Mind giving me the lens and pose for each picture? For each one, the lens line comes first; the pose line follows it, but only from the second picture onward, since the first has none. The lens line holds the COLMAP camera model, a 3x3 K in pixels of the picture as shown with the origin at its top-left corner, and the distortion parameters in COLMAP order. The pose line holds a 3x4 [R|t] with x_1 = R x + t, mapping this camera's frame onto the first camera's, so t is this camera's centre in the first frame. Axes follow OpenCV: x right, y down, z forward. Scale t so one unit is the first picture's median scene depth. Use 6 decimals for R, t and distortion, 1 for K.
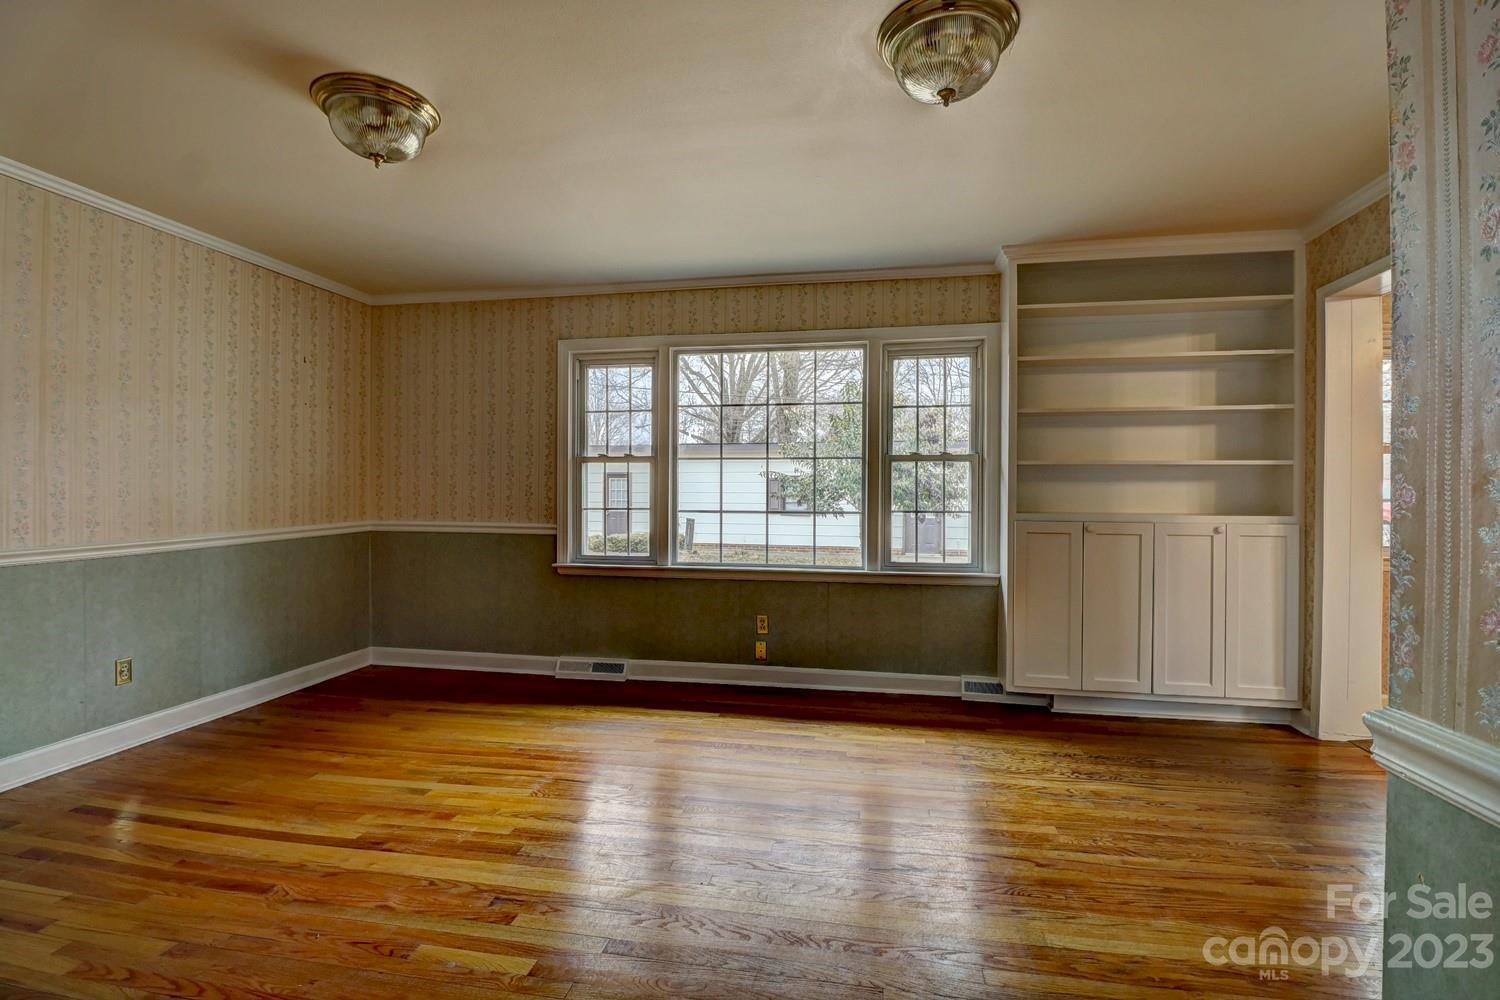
lens RADIAL K [[696.6, 0, 752.6], [0, 696.6, 495.0], [0, 0, 1]] dist [-0.000541, -0.010194]
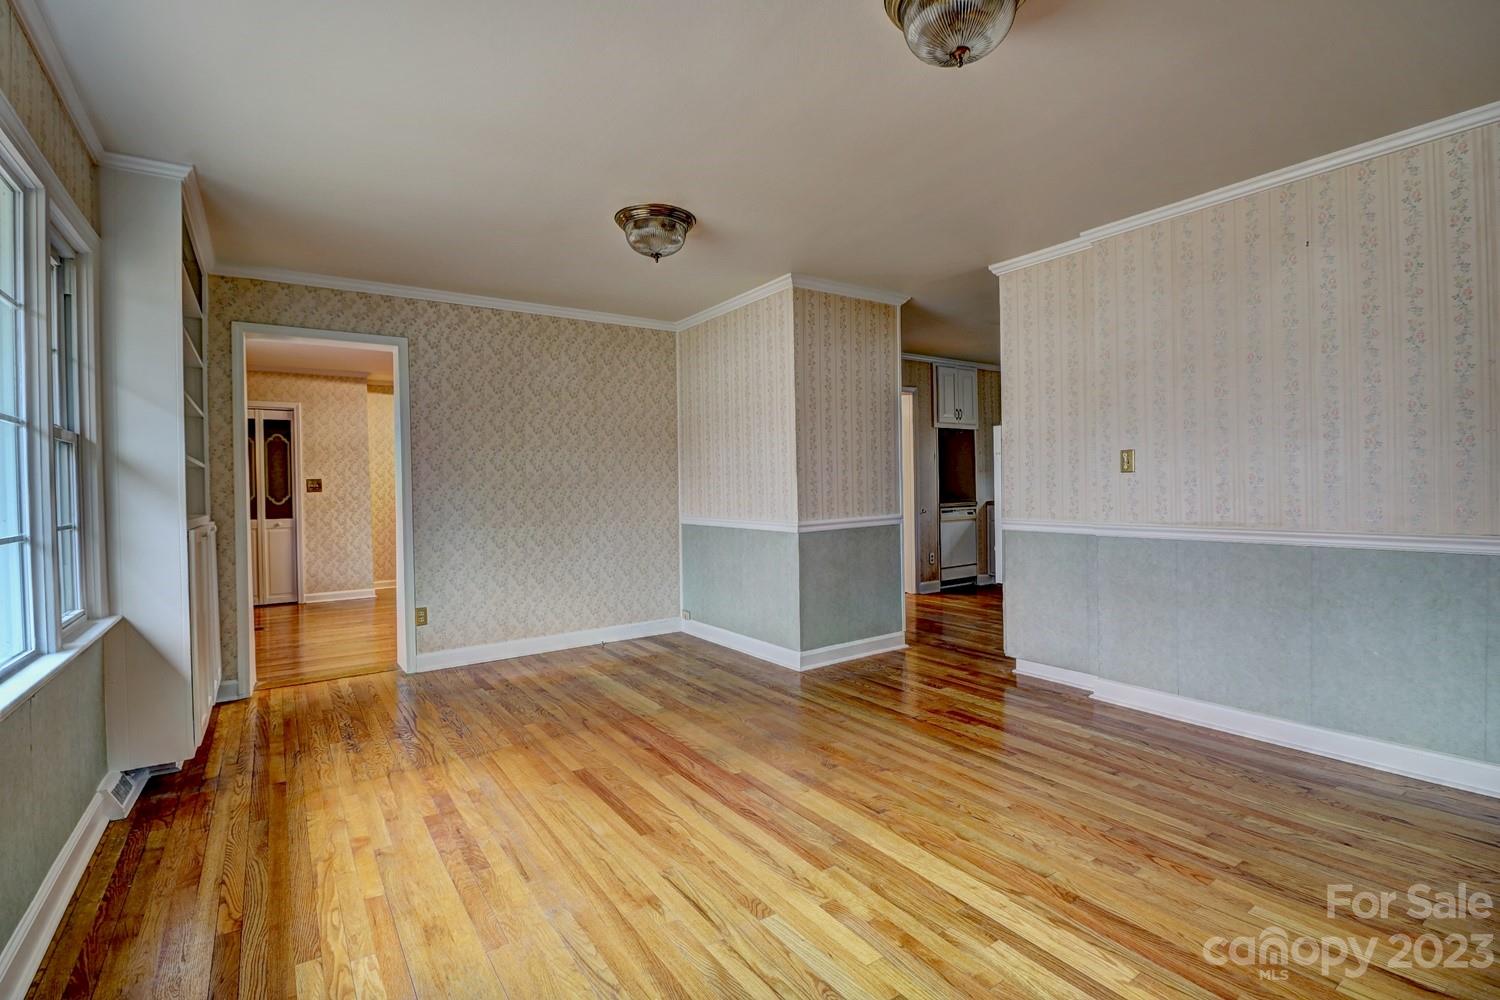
lens RADIAL K [[696.6, 0, 752.6], [0, 696.6, 495.0], [0, 0, 1]] dist [-0.000541, -0.010194]
pose [[-0.704883, 0.000671, 0.709323, -0.761964], [0.019148, 0.999653, 0.018082, -0.004295], [-0.709065, 0.026328, -0.704651, 1.413984]]
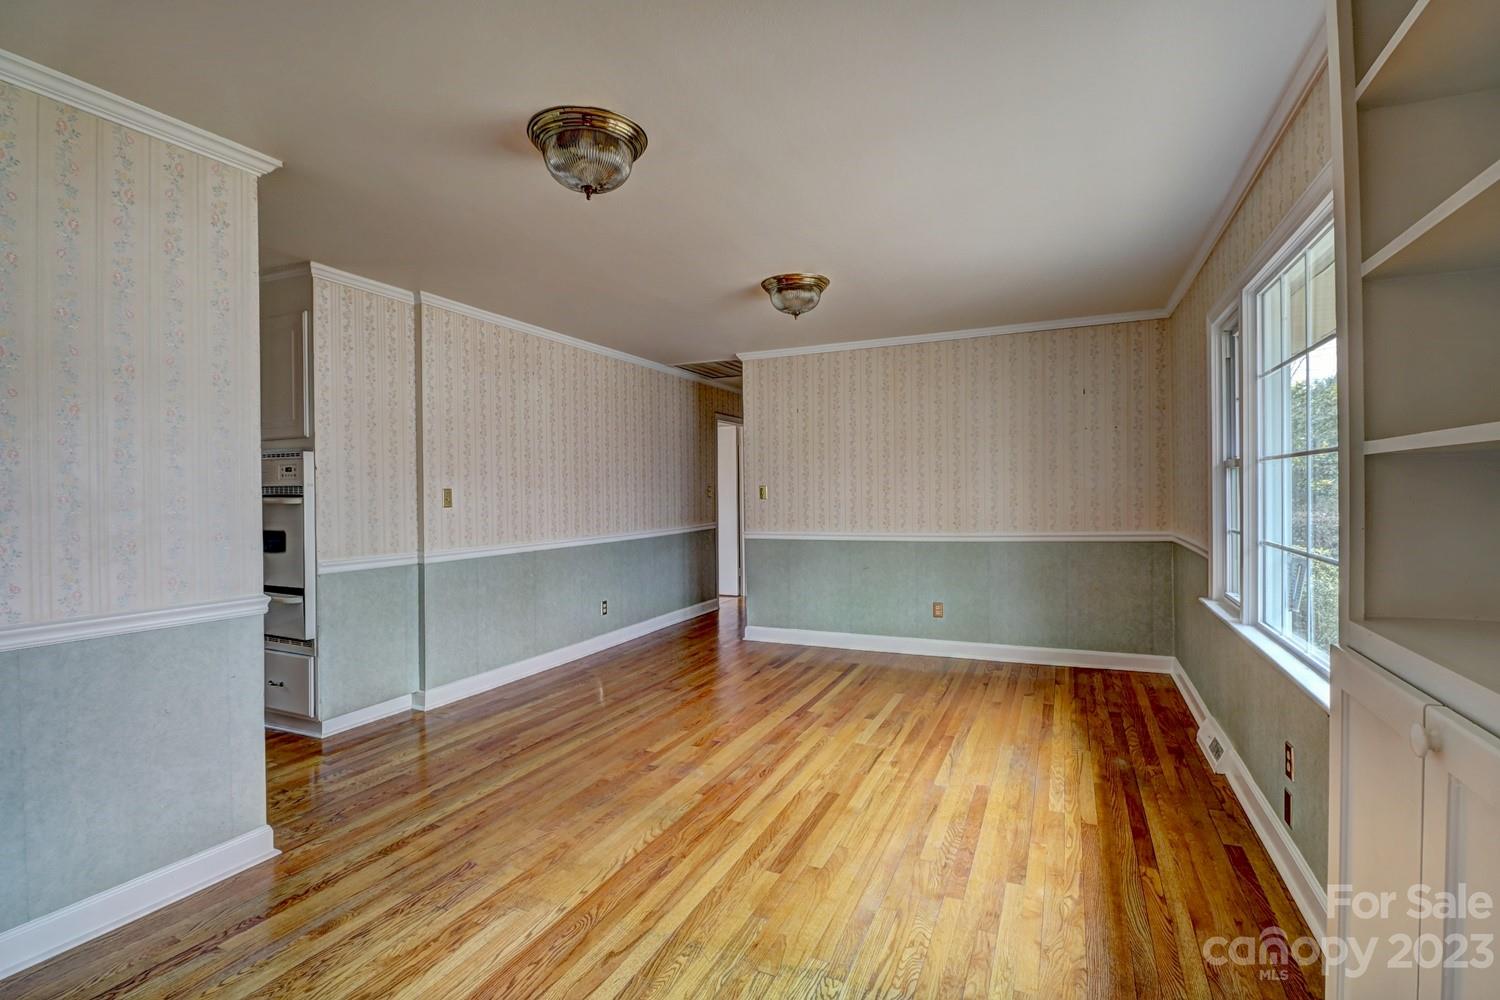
lens RADIAL K [[696.6, 0, 752.6], [0, 696.6, 495.0], [0, 0, 1]] dist [-0.000541, -0.010194]
pose [[-0.241146, 0.005253, -0.970475, 0.936086], [0.005570, 0.999976, 0.004029, -0.038321], [0.970473, -0.004434, -0.241169, 1.066066]]
